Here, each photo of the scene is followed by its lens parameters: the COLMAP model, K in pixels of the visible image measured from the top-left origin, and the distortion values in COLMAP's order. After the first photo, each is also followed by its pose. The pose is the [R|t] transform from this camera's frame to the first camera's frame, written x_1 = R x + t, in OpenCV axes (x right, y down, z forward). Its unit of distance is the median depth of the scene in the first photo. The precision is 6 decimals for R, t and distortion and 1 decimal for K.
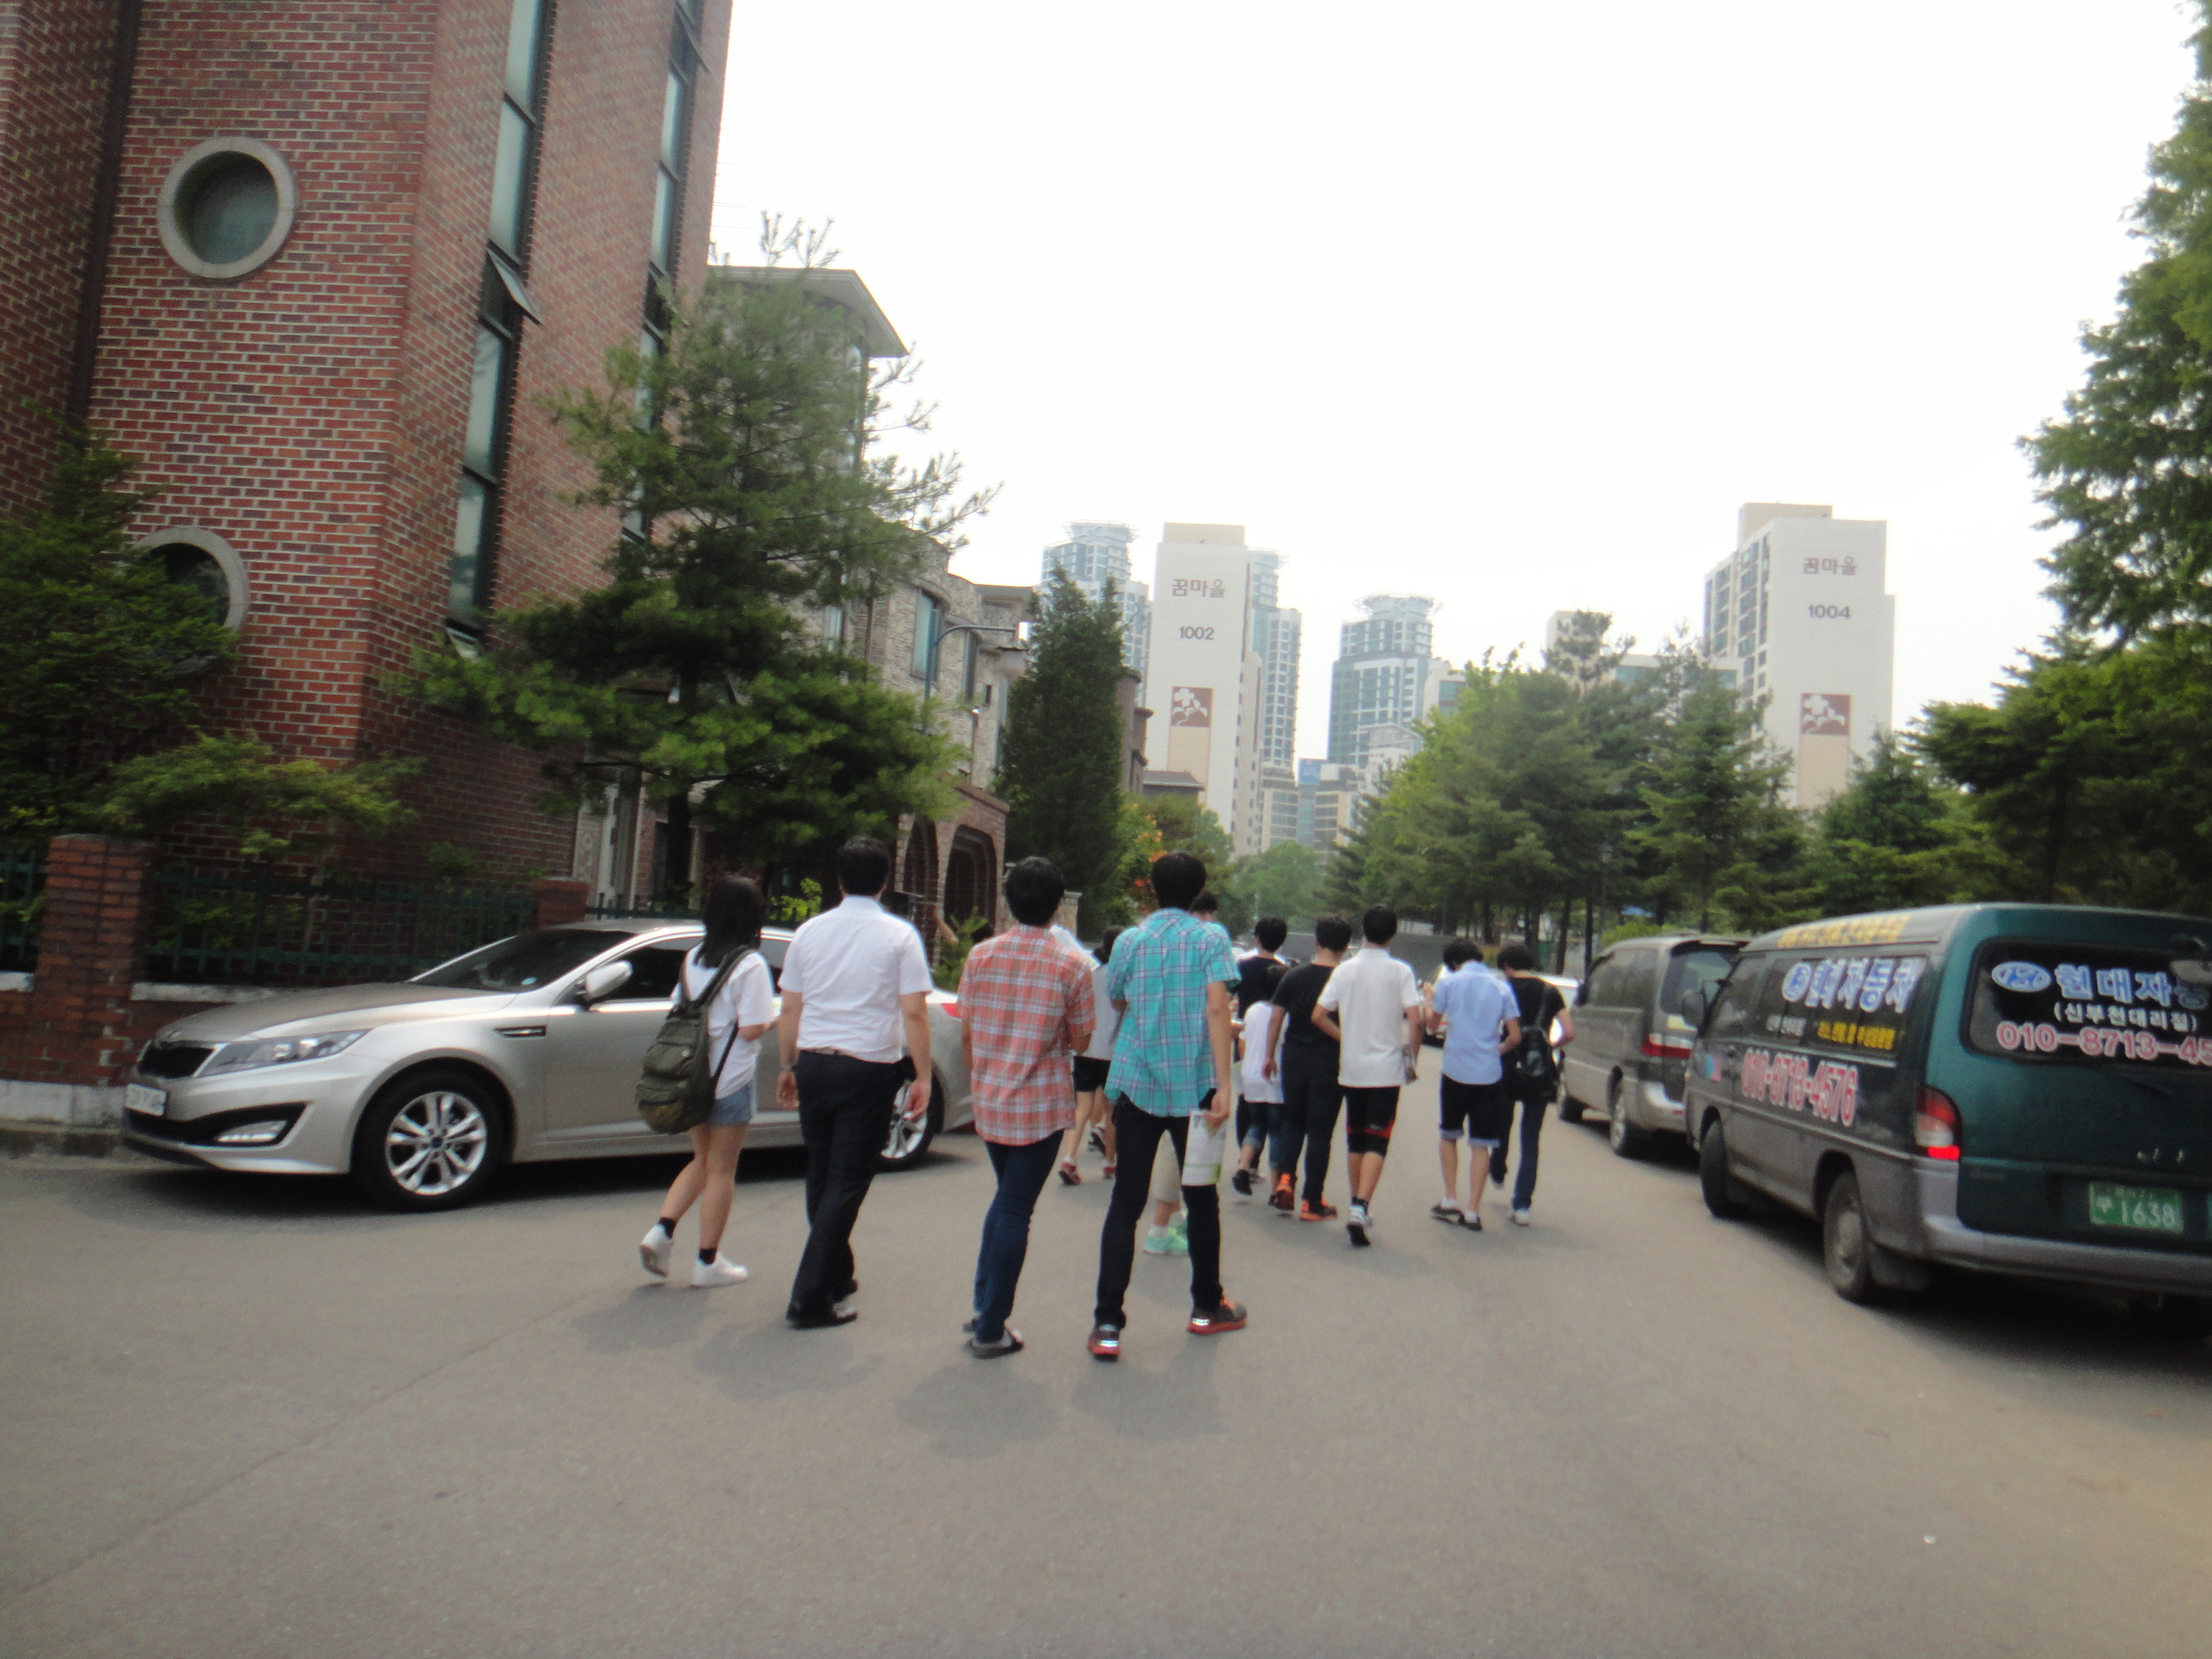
lens RADIAL K [[1554.3, 0, 1127.9], [0, 1554.3, 845.3], [0, 0, 1]] dist [-0.003058, -0.003722]
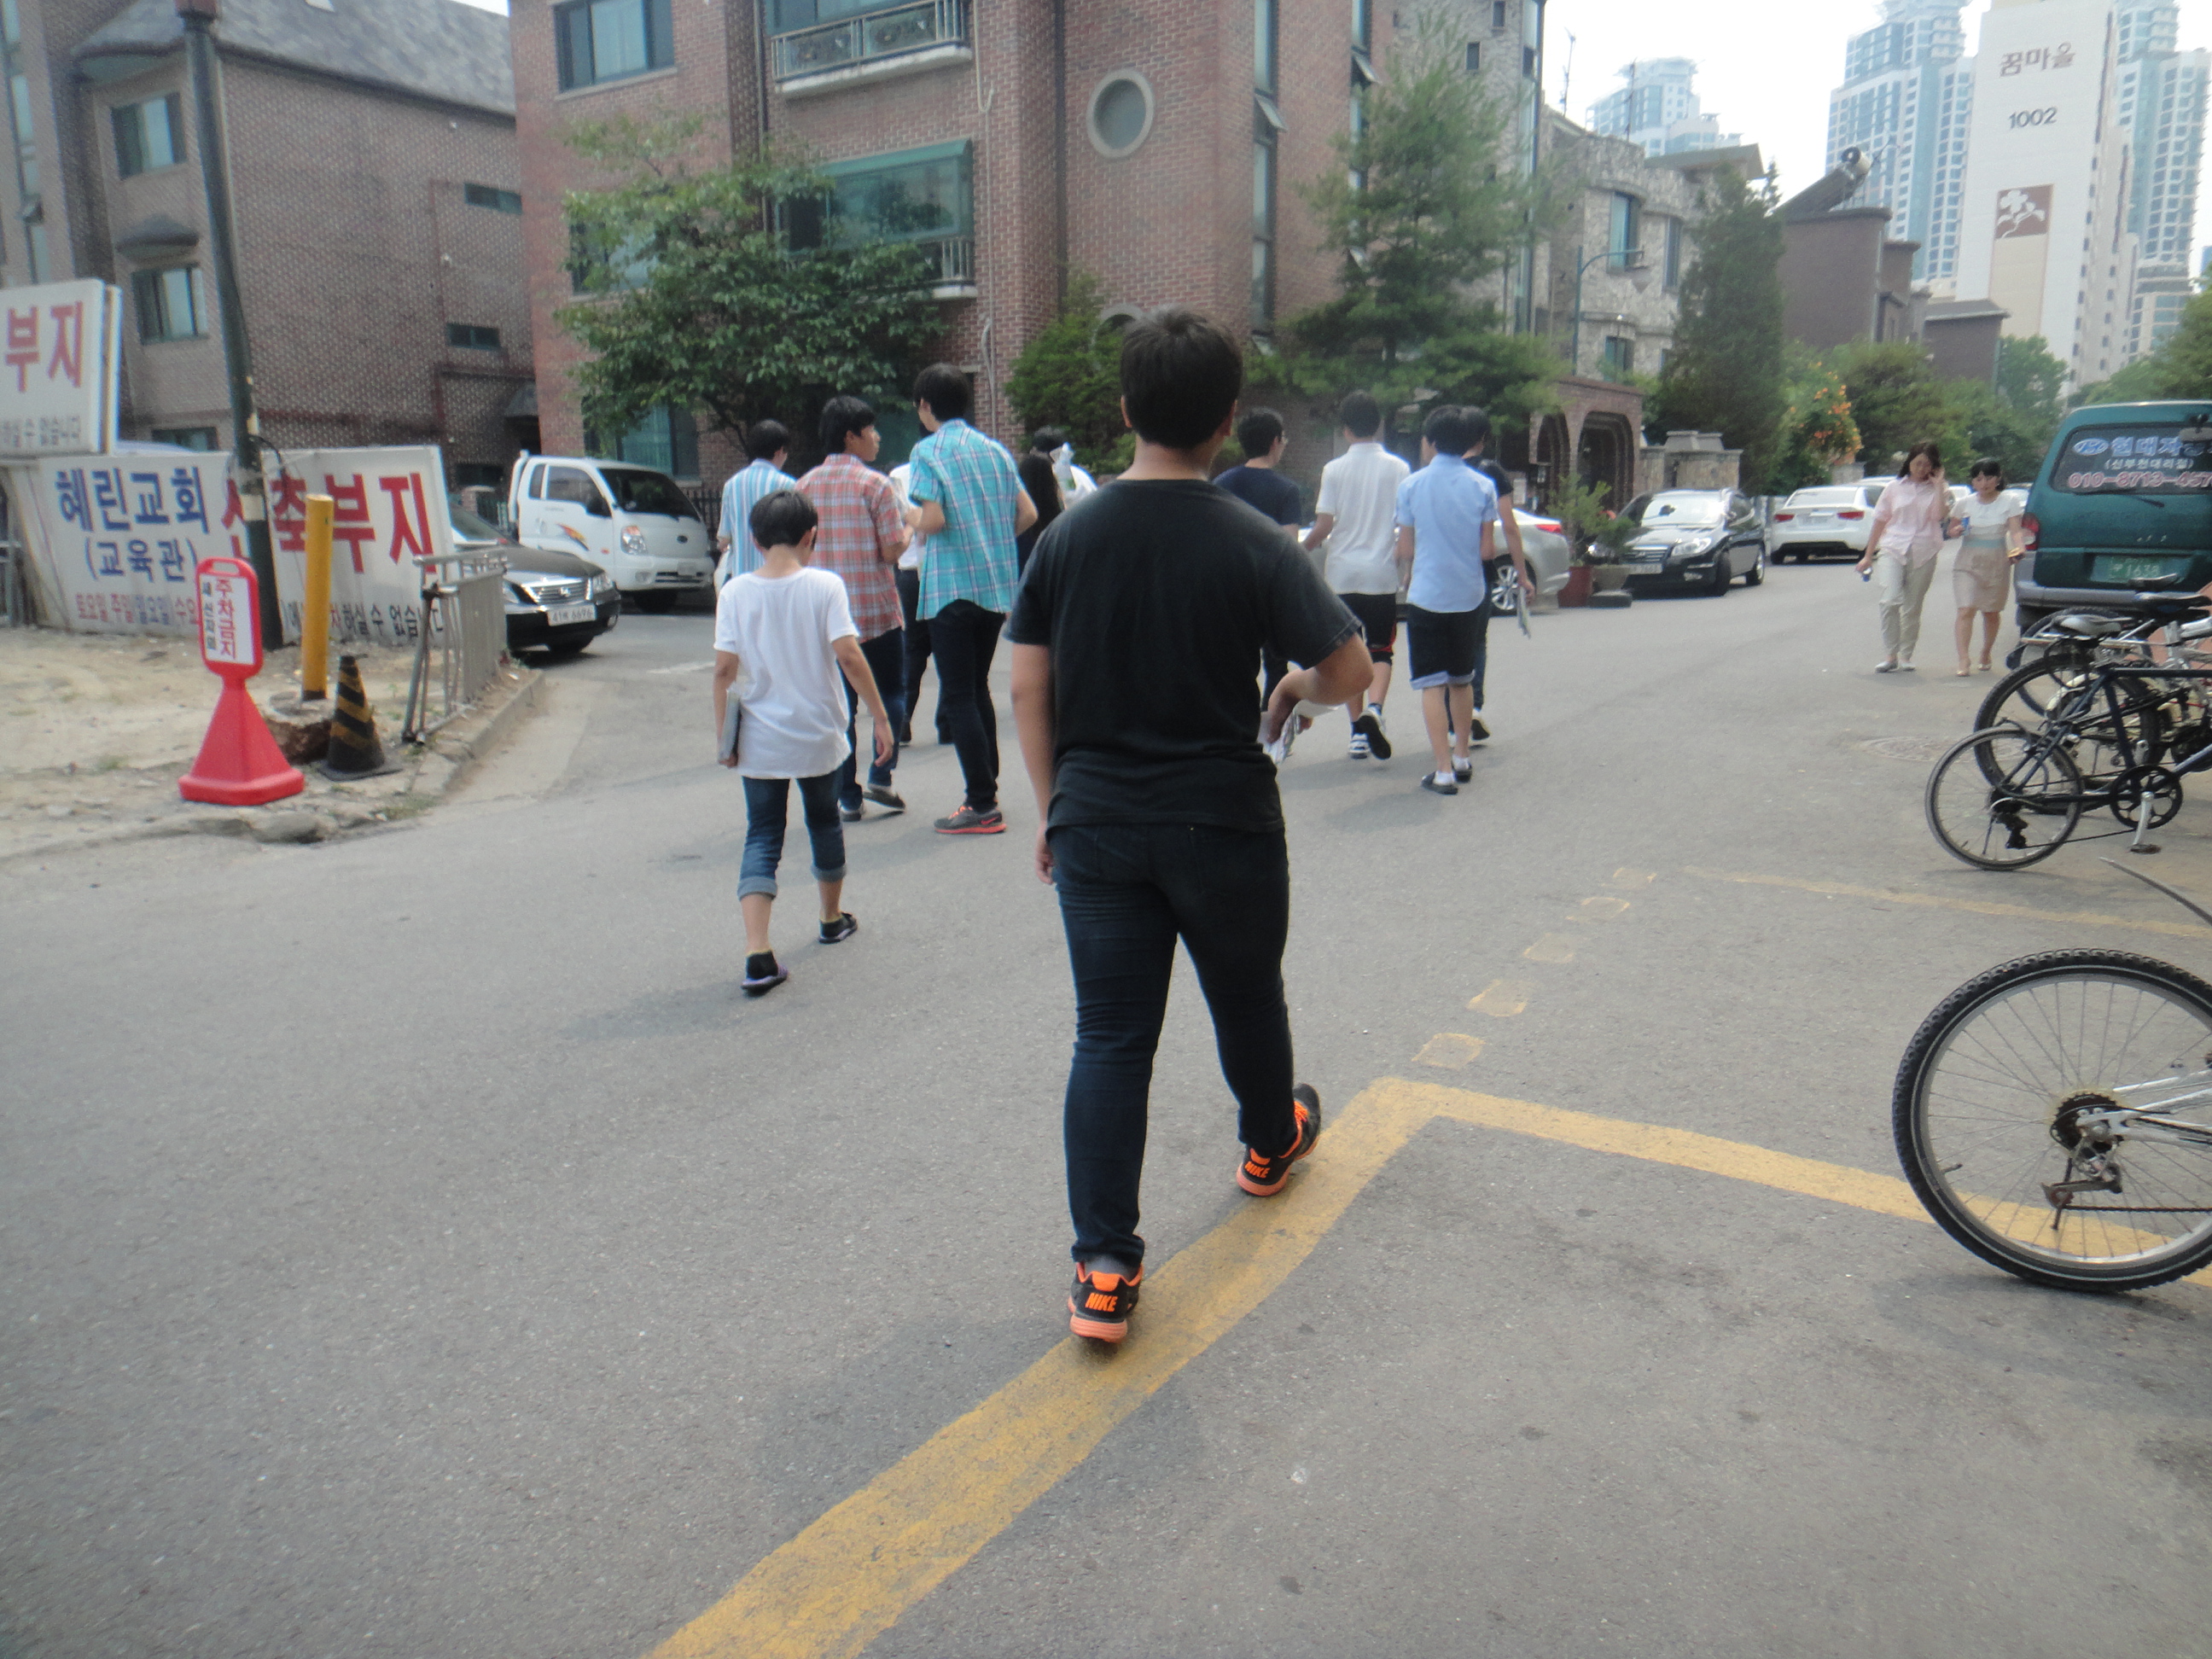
lens RADIAL K [[1554.3, 0, 1086.4], [0, 1554.3, 823.3], [0, 0, 1]] dist [-0.003058, -0.003722]
pose [[0.869298, 0.011858, -0.494147, 0.088920], [0.108015, 0.970993, 0.213319, -0.000160], [0.482343, -0.238813, 0.842801, -0.229168]]
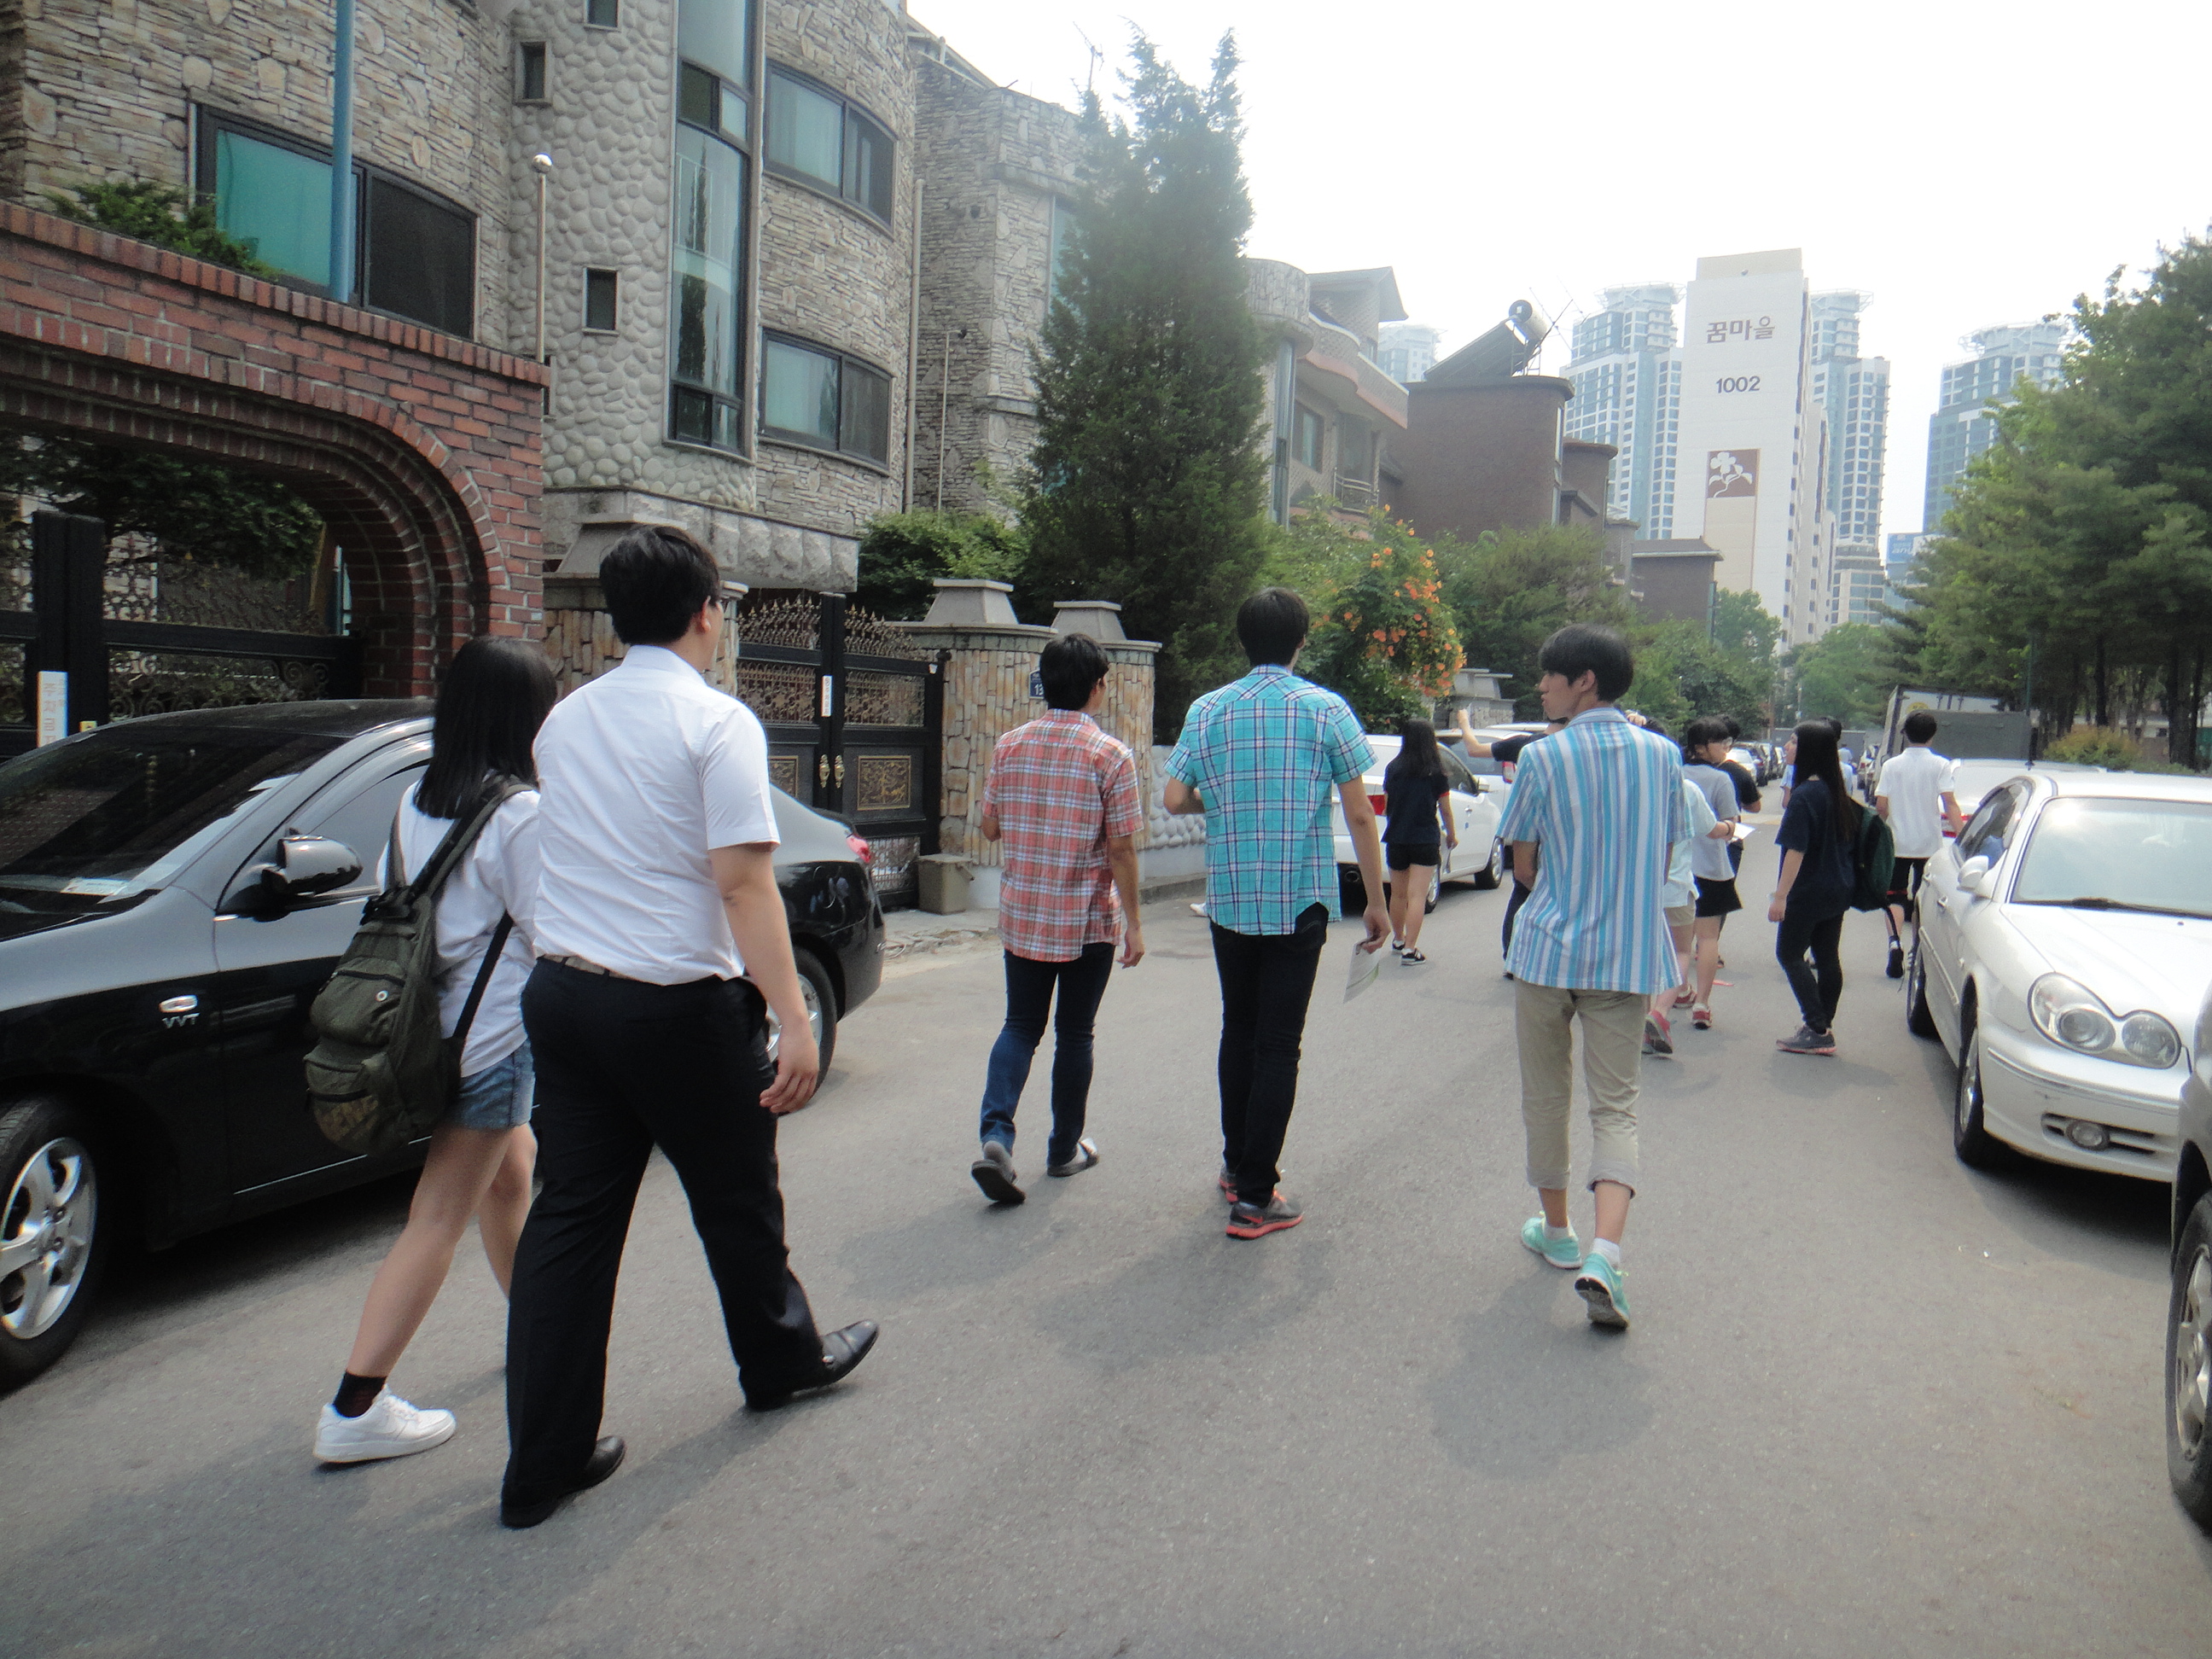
lens RADIAL K [[1554.3, 0, 1119.7], [0, 1554.3, 832.5], [0, 0, 1]] dist [-0.003058, -0.003722]
pose [[0.936916, -0.016299, -0.349175, 0.099152], [0.053304, 0.993892, 0.096634, 0.030483], [0.345467, -0.109150, 0.932062, 0.351398]]
